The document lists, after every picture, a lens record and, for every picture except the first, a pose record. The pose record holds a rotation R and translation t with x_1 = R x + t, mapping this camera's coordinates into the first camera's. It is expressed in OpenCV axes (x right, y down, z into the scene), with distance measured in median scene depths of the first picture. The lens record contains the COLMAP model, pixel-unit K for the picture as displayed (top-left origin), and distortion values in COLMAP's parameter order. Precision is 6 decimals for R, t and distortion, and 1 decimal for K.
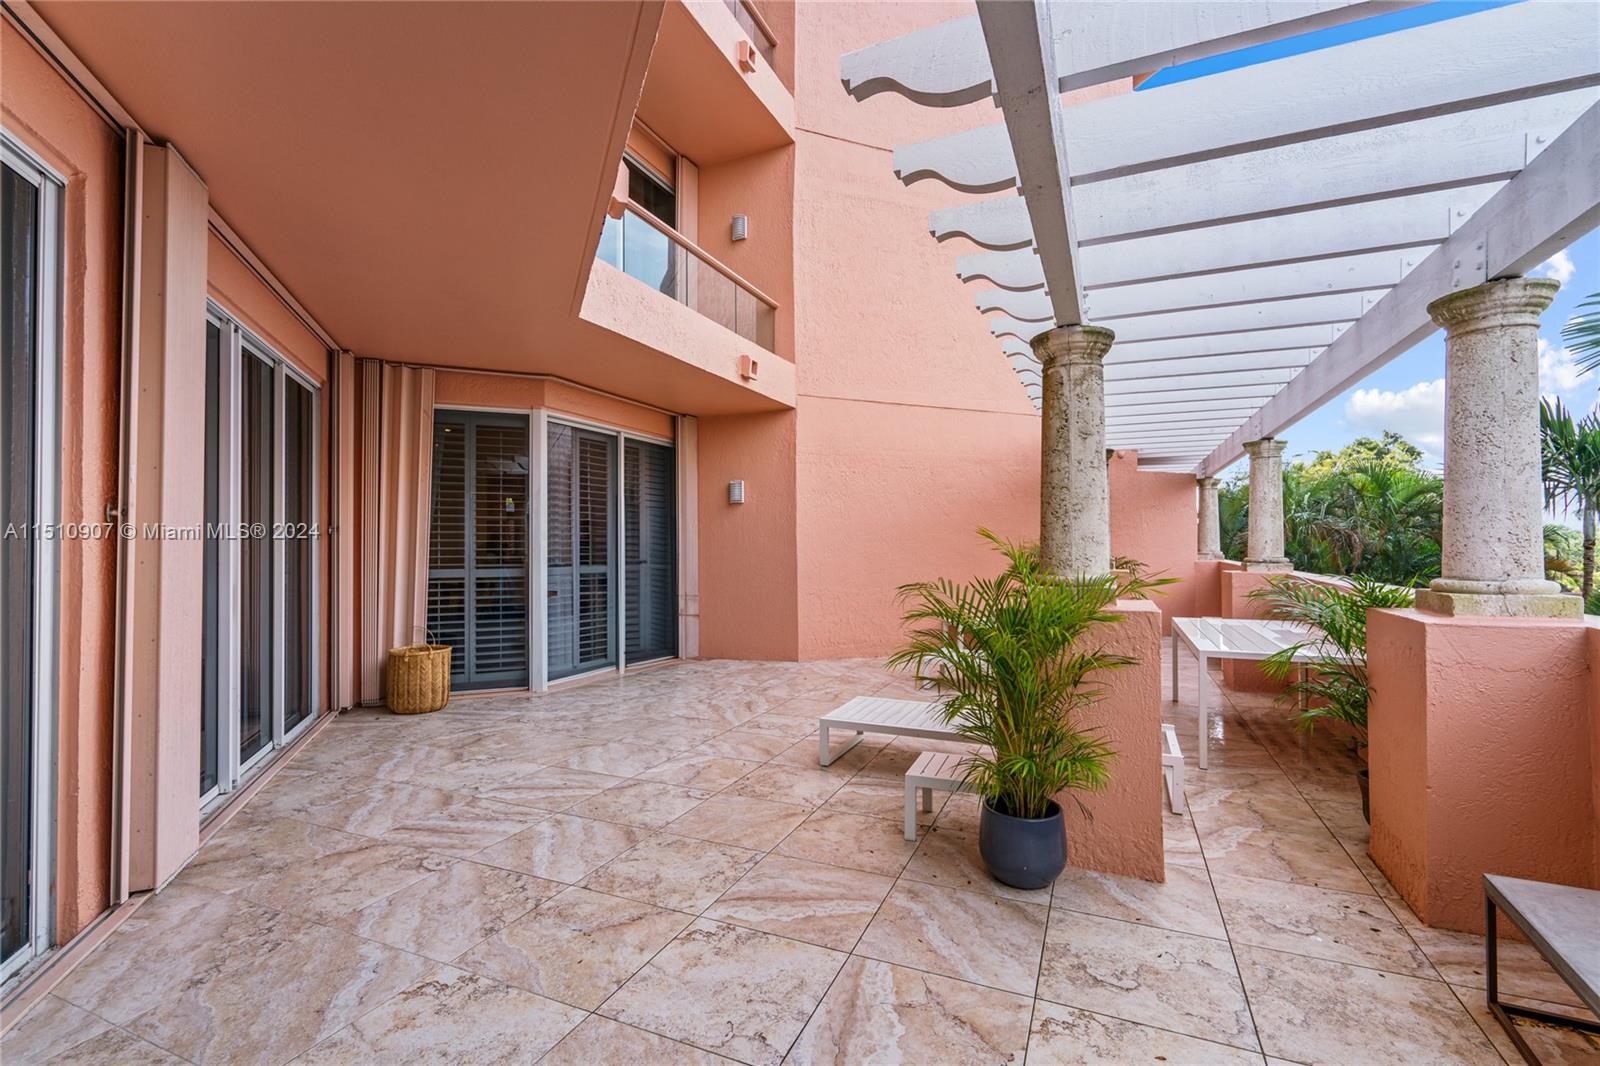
lens RADIAL K [[729.6, 0, 801.3], [0, 729.6, 544.9], [0, 0, 1]] dist [-0.000773, 0.000073]
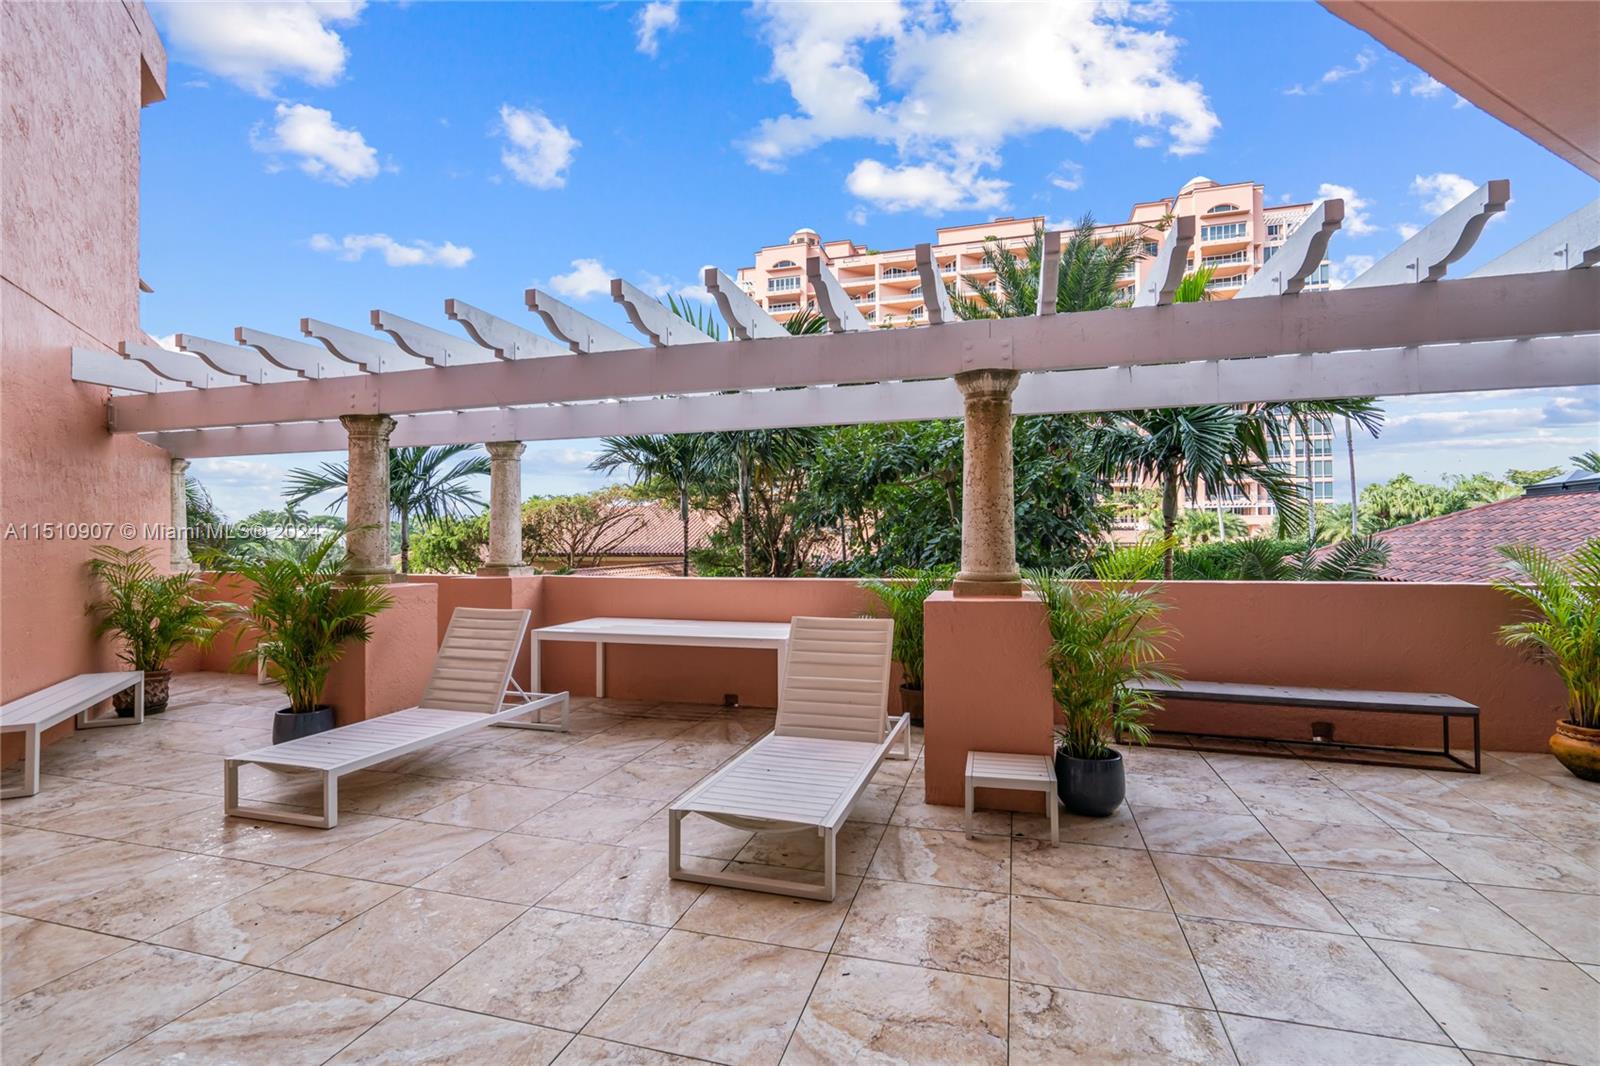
lens RADIAL K [[729.6, 0, 811.2], [0, 729.6, 547.9], [0, 0, 1]] dist [-0.000773, 0.000073]
pose [[-0.130223, -0.006135, 0.991466, -0.729593], [0.010665, 0.999914, 0.007588, -0.007727], [-0.991427, 0.011562, -0.130147, 1.354595]]
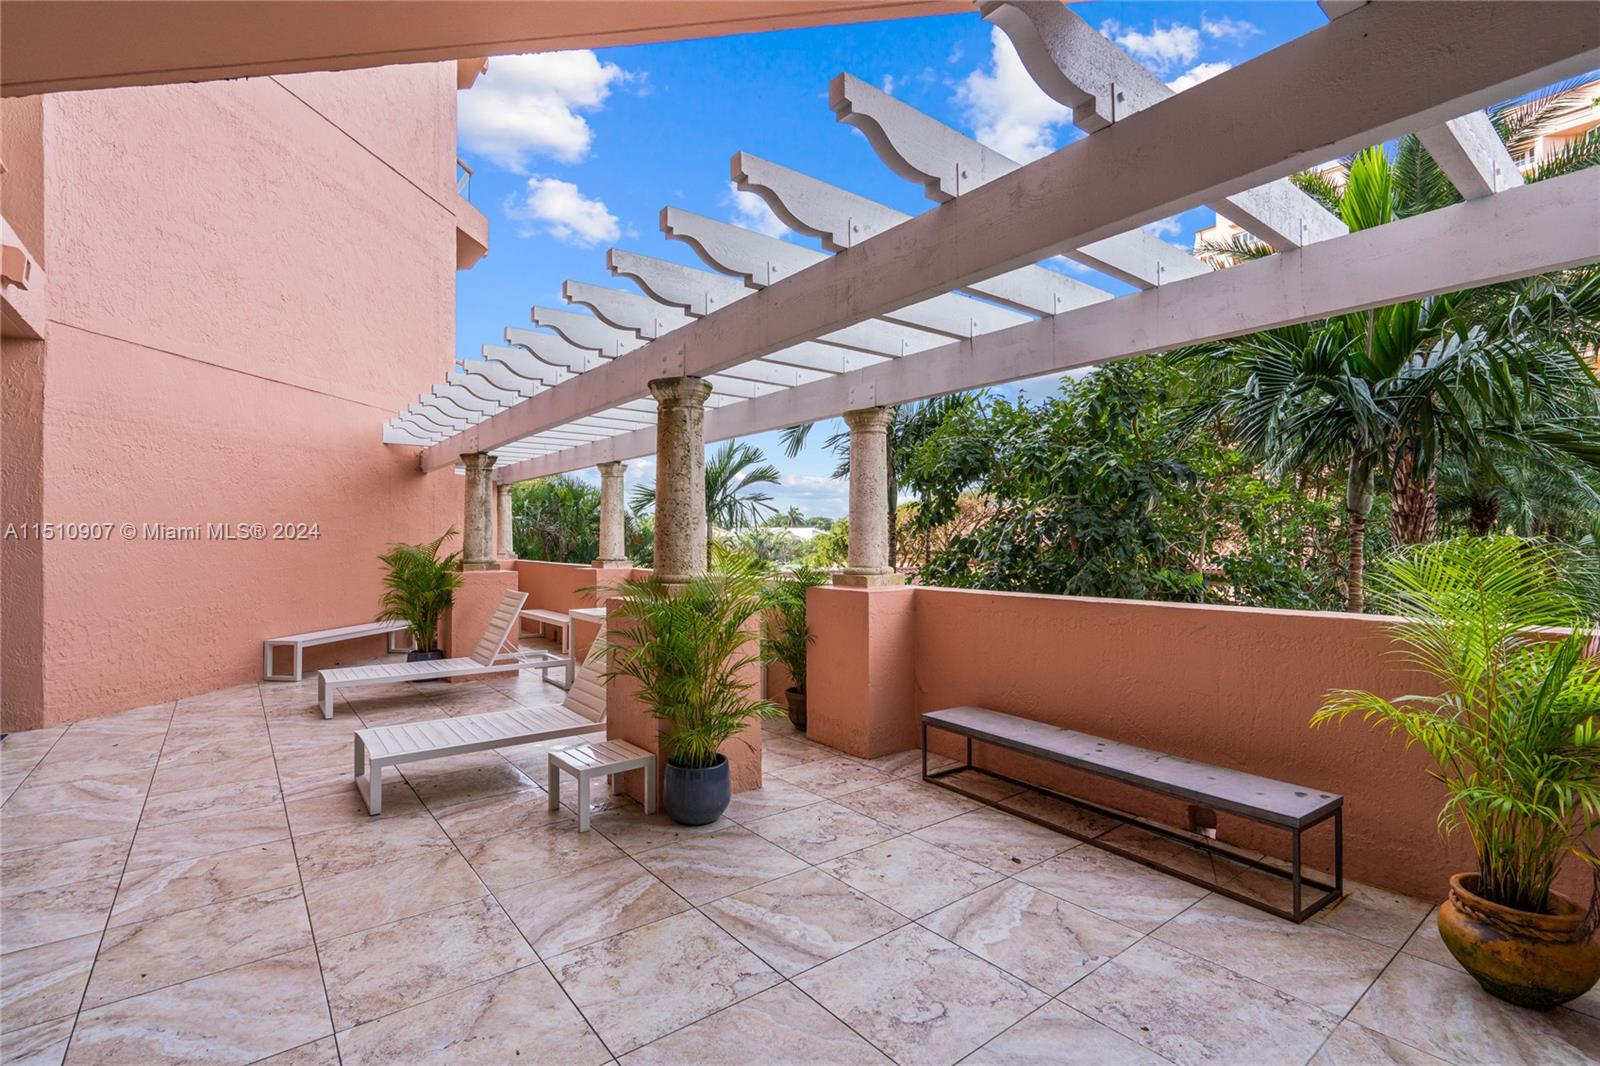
lens RADIAL K [[729.6, 0, 814.6], [0, 729.6, 549.7], [0, 0, 1]] dist [-0.000773, 0.000073]
pose [[0.467677, -0.010739, 0.883834, -0.582632], [0.002389, 0.999938, 0.010886, -0.013230], [-0.883896, -0.002980, 0.467673, 0.198447]]
